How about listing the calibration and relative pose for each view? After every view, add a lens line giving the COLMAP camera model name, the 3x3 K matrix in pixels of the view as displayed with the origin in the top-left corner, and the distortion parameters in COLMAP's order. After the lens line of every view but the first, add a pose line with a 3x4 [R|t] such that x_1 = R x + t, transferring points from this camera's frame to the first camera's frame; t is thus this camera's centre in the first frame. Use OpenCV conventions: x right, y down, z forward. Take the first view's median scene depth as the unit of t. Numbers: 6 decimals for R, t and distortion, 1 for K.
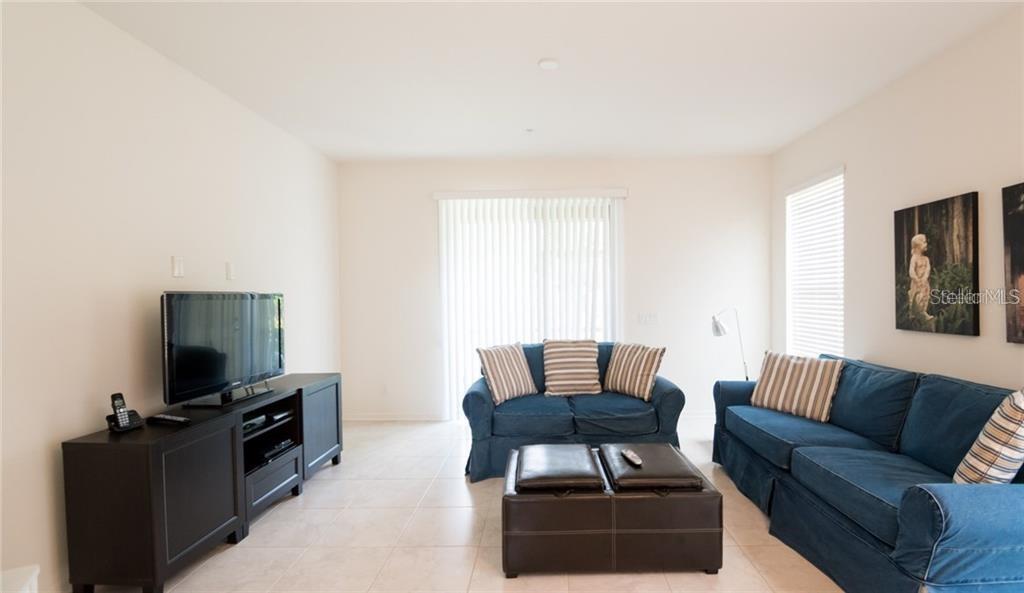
lens RADIAL K [[462.1, 0, 531.5], [0, 462.1, 303.6], [0, 0, 1]] dist [0.000091, -0.006704]
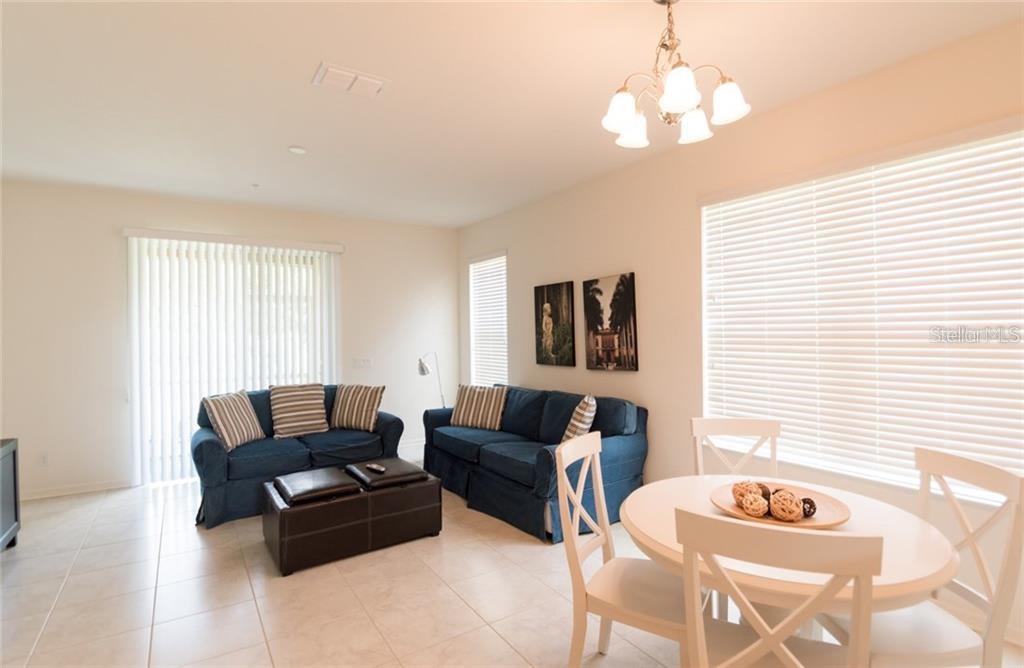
lens RADIAL K [[509.9, 0, 513.6], [0, 509.9, 332.4], [0, 0, 1]] dist [0.005982, -0.010562]
pose [[0.820261, 0.001330, 0.571987, -0.214306], [0.013973, 0.999652, -0.022362, -0.011226], [-0.571818, 0.026335, 0.819958, -0.311018]]
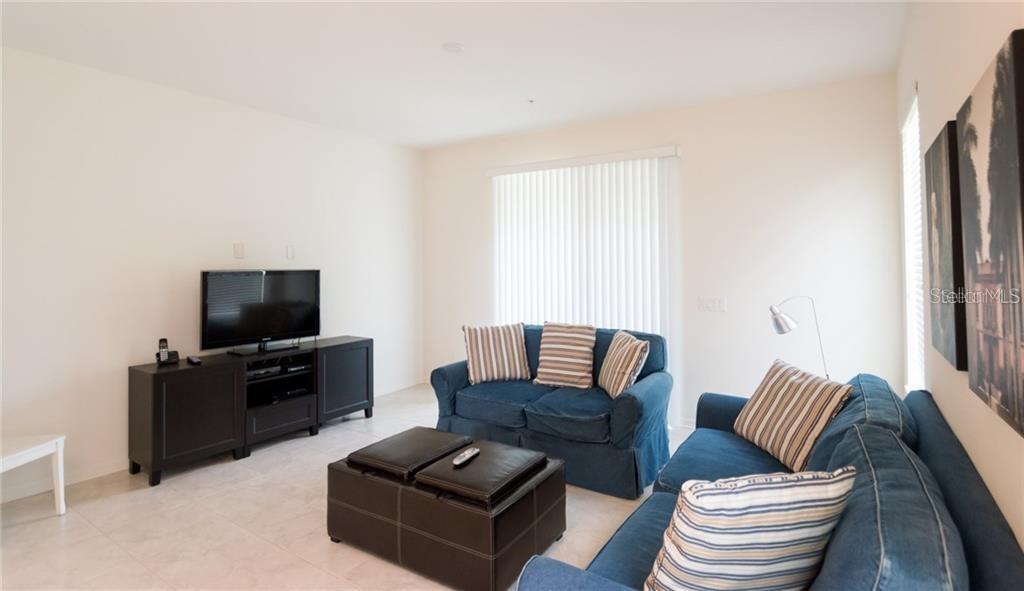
lens RADIAL K [[504.1, 0, 523.3], [0, 504.1, 252.1], [0, 0, 1]] dist [0.004345, -0.006721]
pose [[0.847513, -0.002056, -0.530771, 0.624685], [-0.015424, 0.999475, -0.028500, -0.038113], [0.530551, 0.032341, 0.847036, 0.137186]]
